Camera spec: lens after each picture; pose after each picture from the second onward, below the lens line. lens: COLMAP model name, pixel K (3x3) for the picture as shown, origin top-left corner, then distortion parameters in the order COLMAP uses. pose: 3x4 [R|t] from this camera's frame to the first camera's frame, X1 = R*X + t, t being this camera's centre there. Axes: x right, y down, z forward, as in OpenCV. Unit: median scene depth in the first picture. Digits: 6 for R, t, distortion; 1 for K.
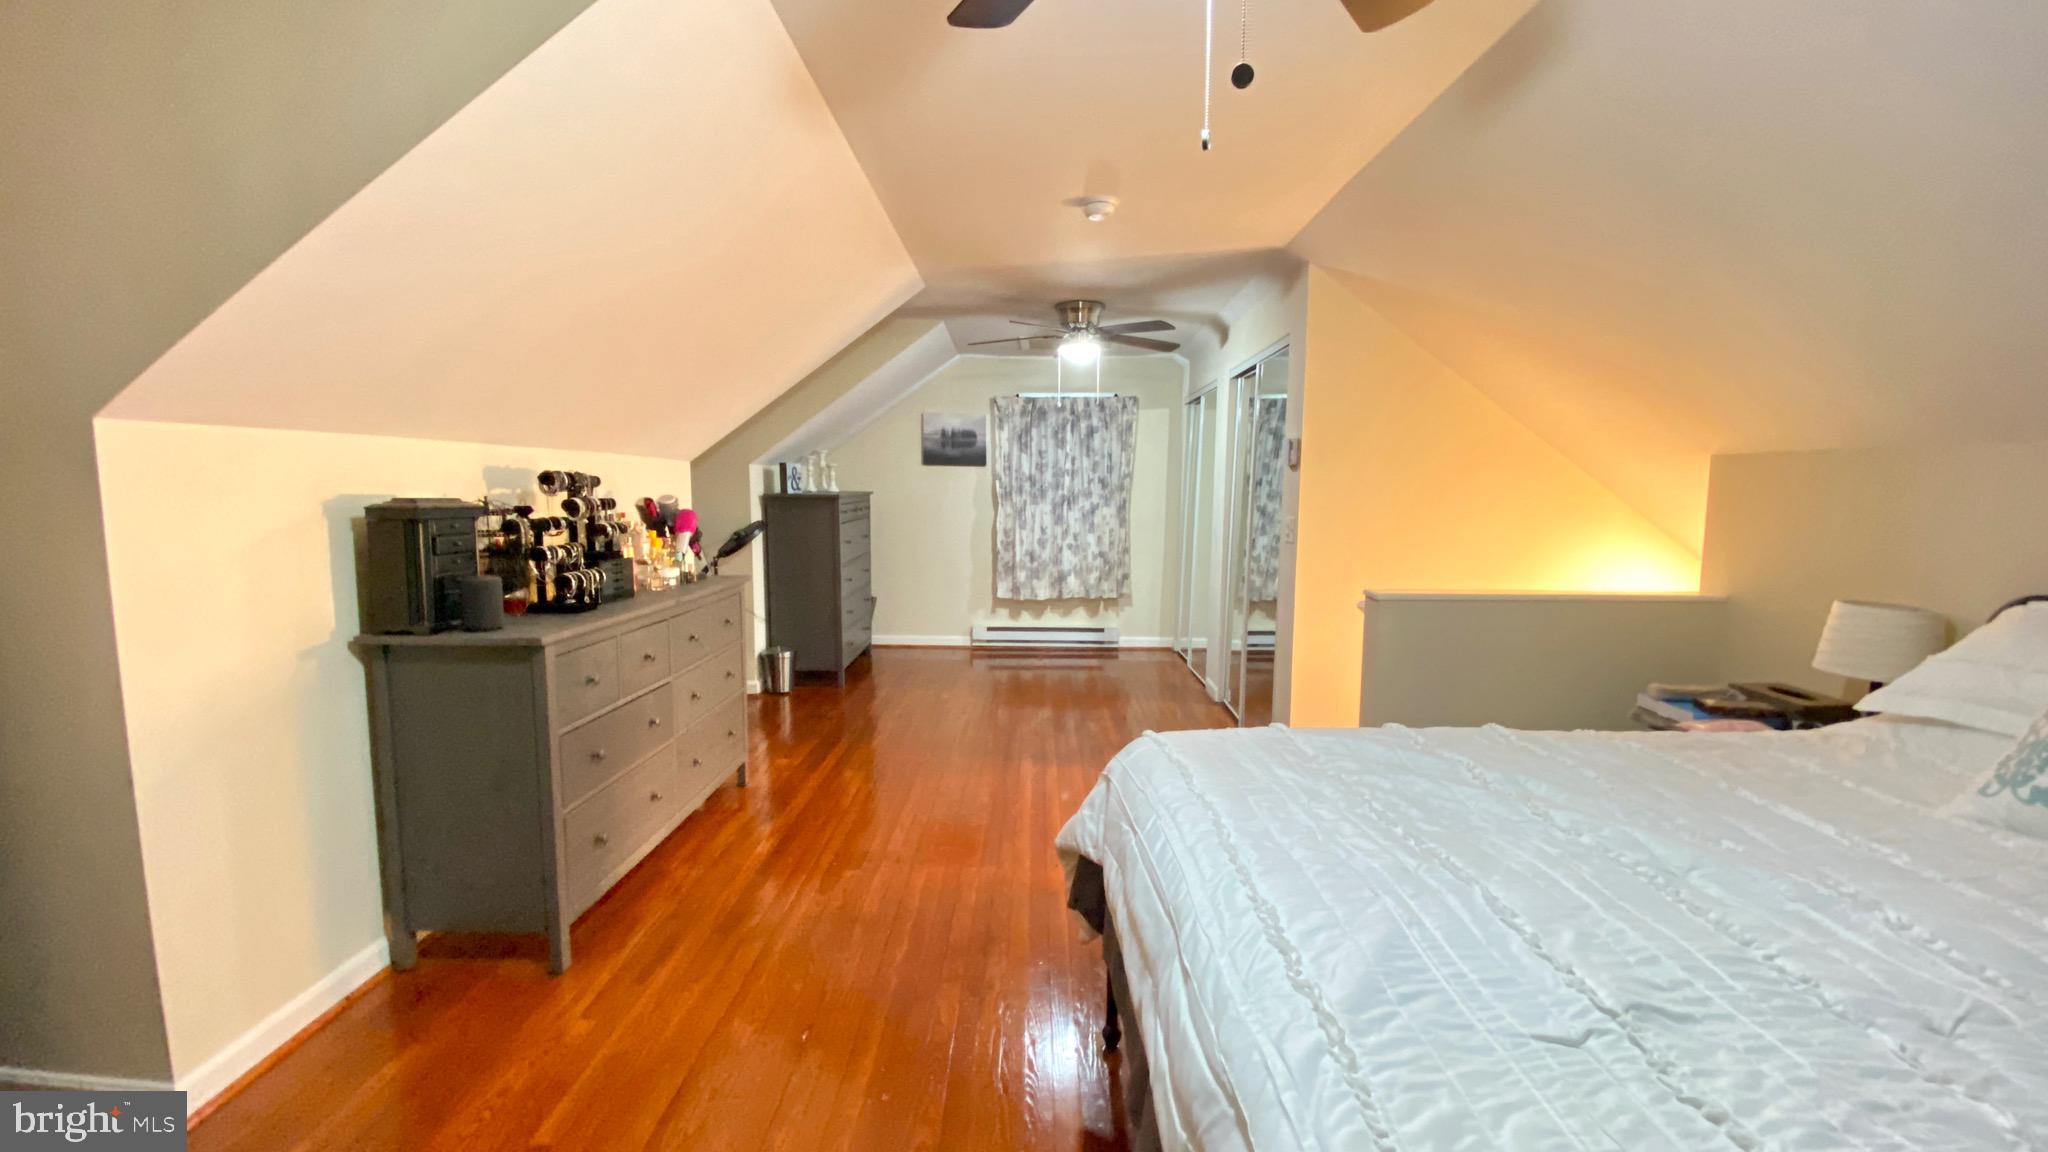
lens RADIAL K [[821.1, 0, 1024.0], [0, 821.1, 576.0], [0, 0, 1]] dist [0.050849, -0.047471]
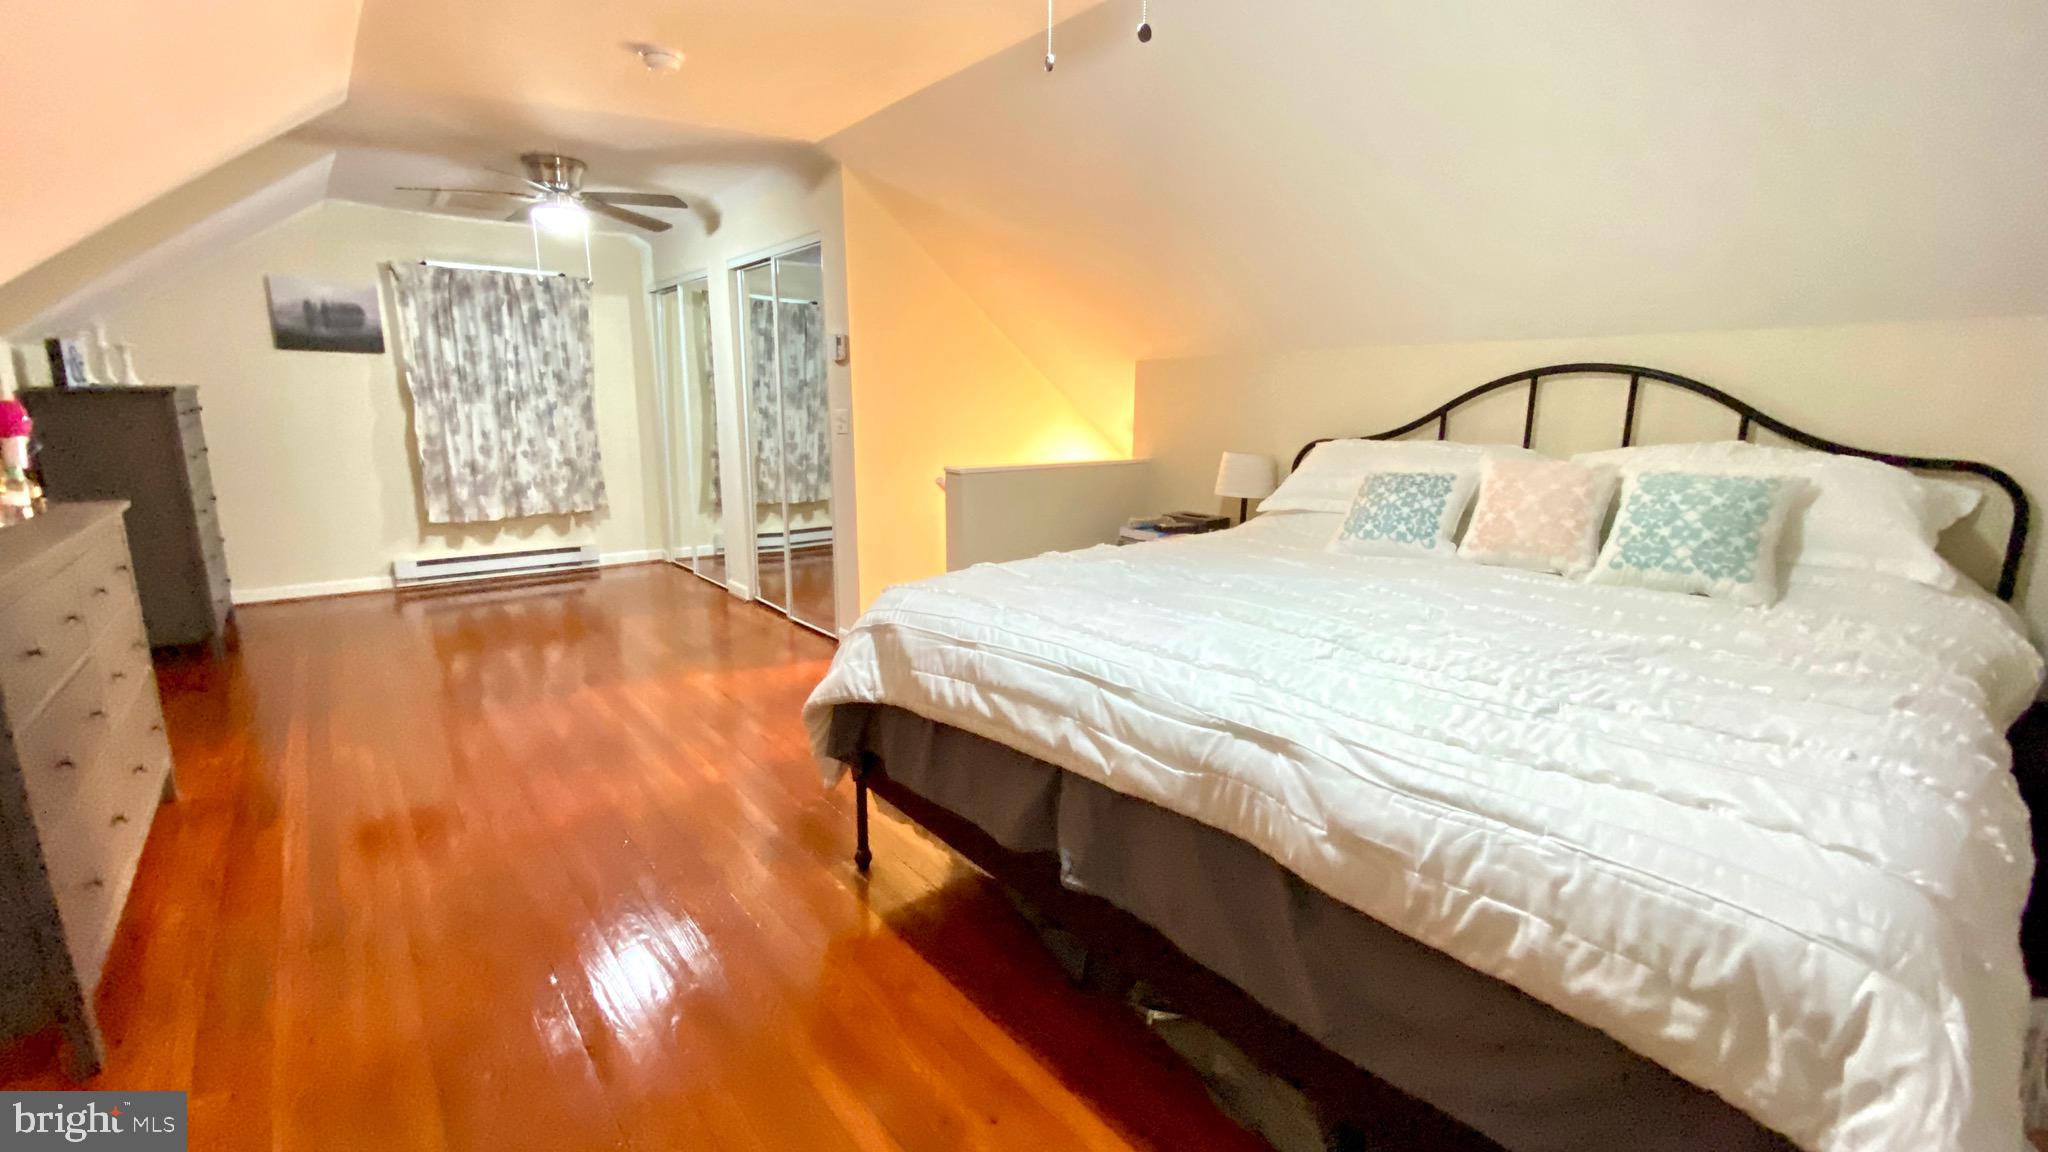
lens RADIAL K [[858.8, 0, 1024.0], [0, 858.8, 576.0], [0, 0, 1]] dist [-0.023844, -0.000478]
pose [[0.742947, -0.124393, 0.657690, -0.153114], [0.063065, 0.991218, 0.116235, 0.018800], [-0.666373, -0.044879, 0.744267, 0.006375]]
